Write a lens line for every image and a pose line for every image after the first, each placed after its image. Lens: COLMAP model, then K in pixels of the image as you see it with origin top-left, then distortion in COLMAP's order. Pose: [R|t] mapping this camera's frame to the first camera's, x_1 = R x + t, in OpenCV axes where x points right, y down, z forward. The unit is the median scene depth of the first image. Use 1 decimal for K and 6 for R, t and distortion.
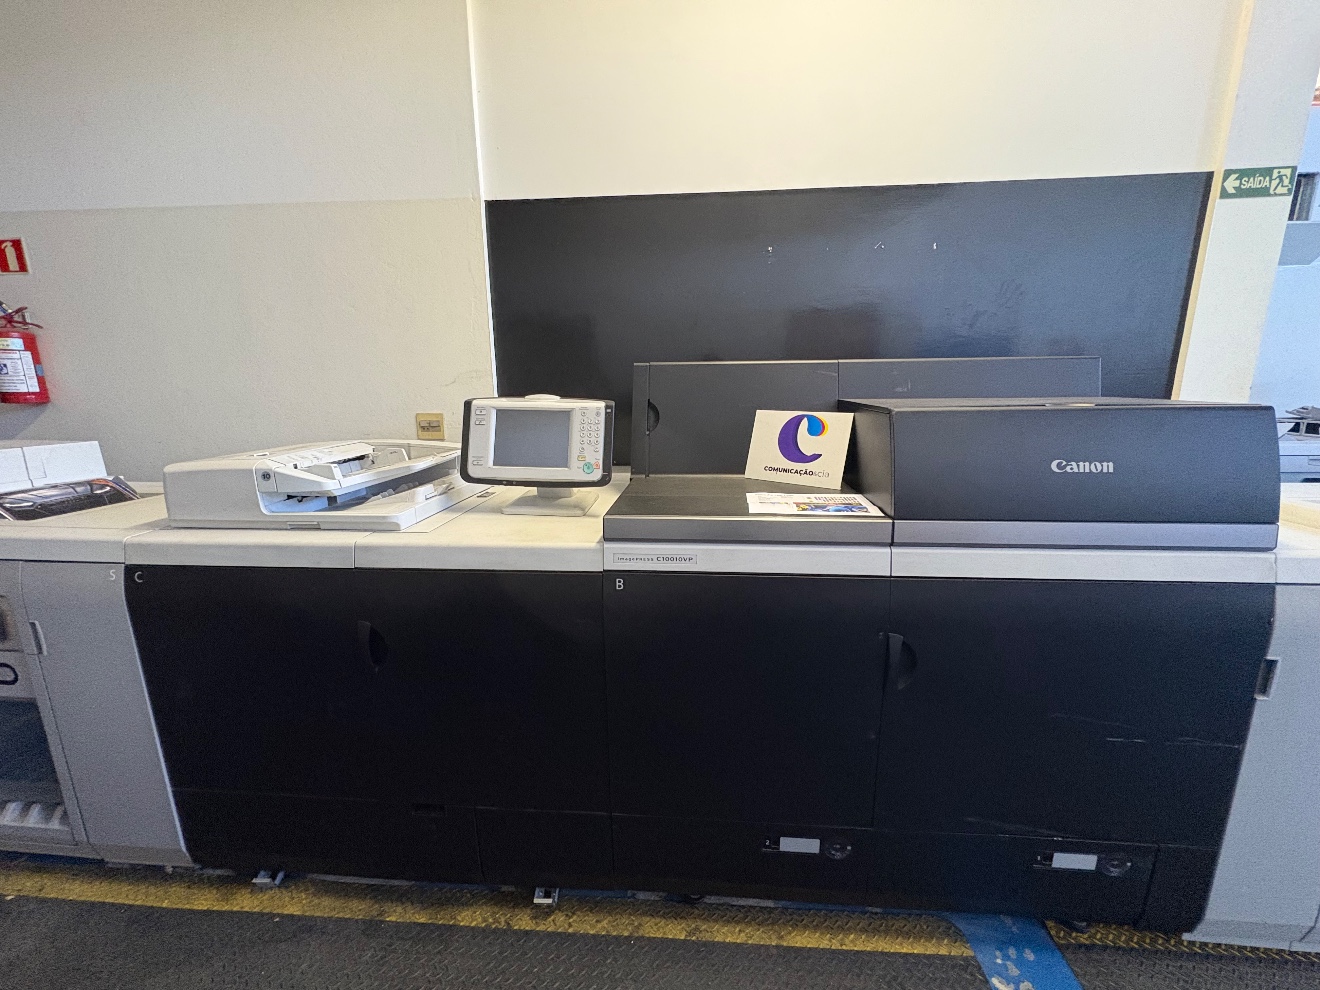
lens RADIAL K [[523.0, 0, 660.0], [0, 523.0, 495.0], [0, 0, 1]] dist [0.001498, 0.000296]
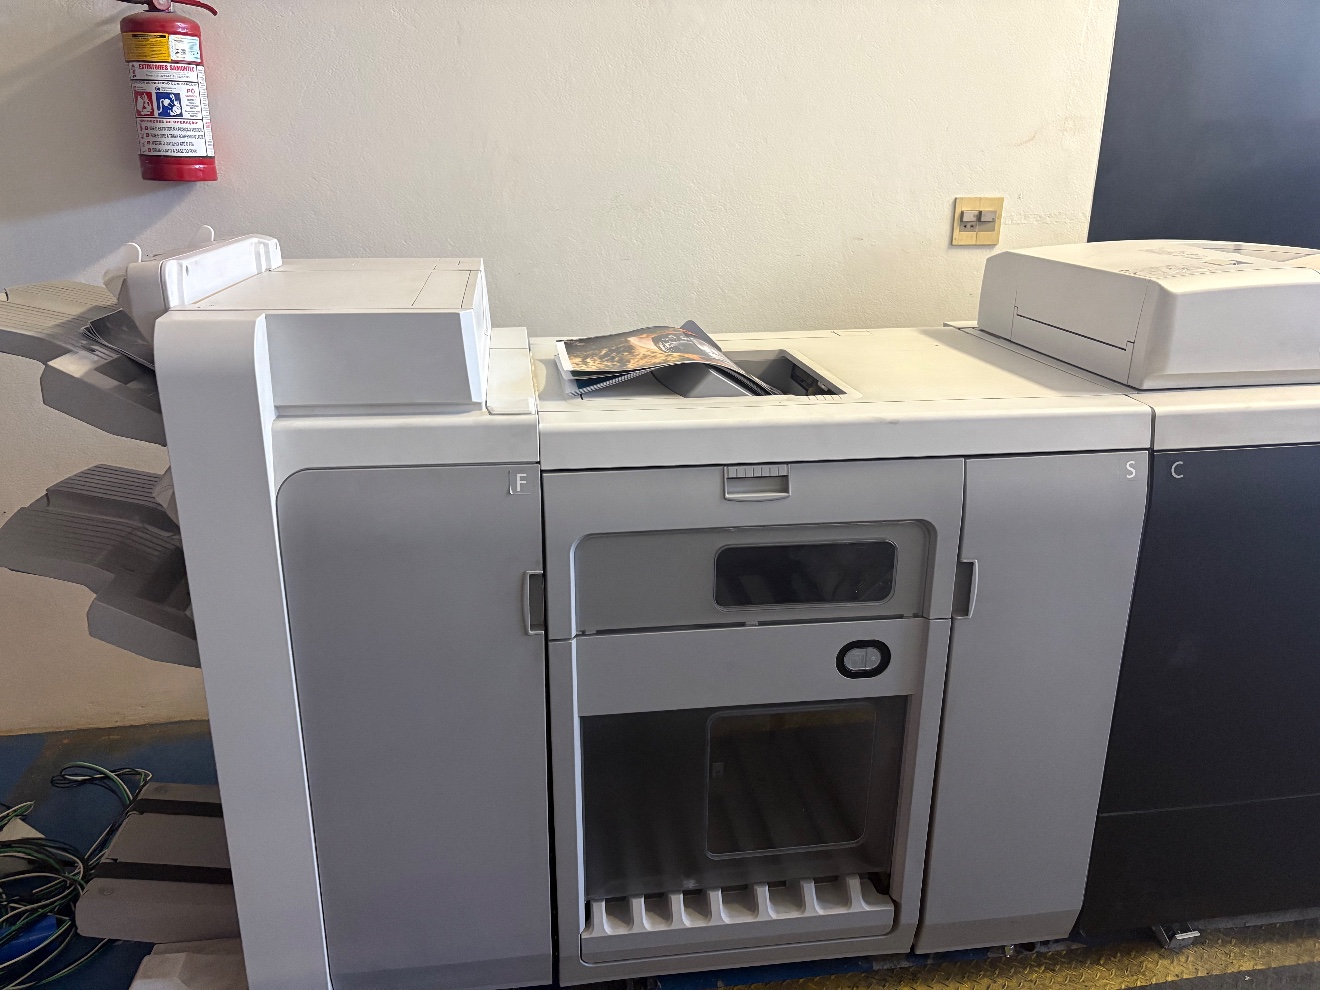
lens RADIAL K [[998.1, 0, 658.9], [0, 998.1, 502.9], [0, 0, 1]] dist [0.032605, -0.052406]
pose [[0.976819, -0.067514, 0.203141, -0.879104], [0.040766, 0.990265, 0.133092, 0.008097], [-0.210149, -0.121725, 0.970062, 0.000309]]
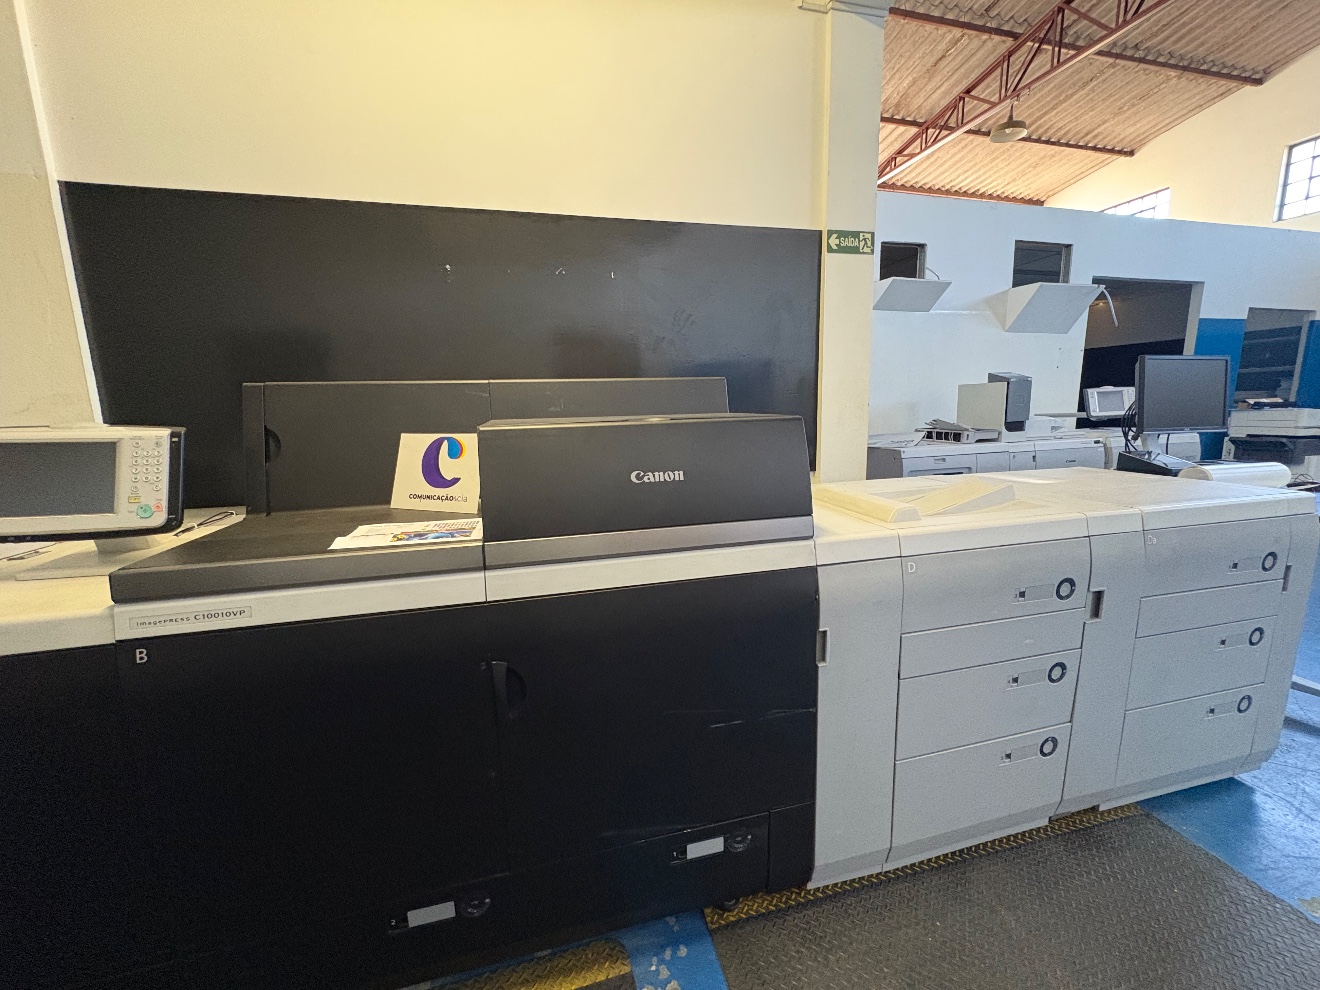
lens RADIAL K [[523.0, 0, 660.0], [0, 523.0, 495.0], [0, 0, 1]] dist [0.001498, 0.000296]
pose [[0.946114, -0.067495, 0.316722, 0.383704], [0.082569, 0.995991, -0.034400, 0.017401], [-0.313131, 0.058697, 0.947894, -0.012264]]
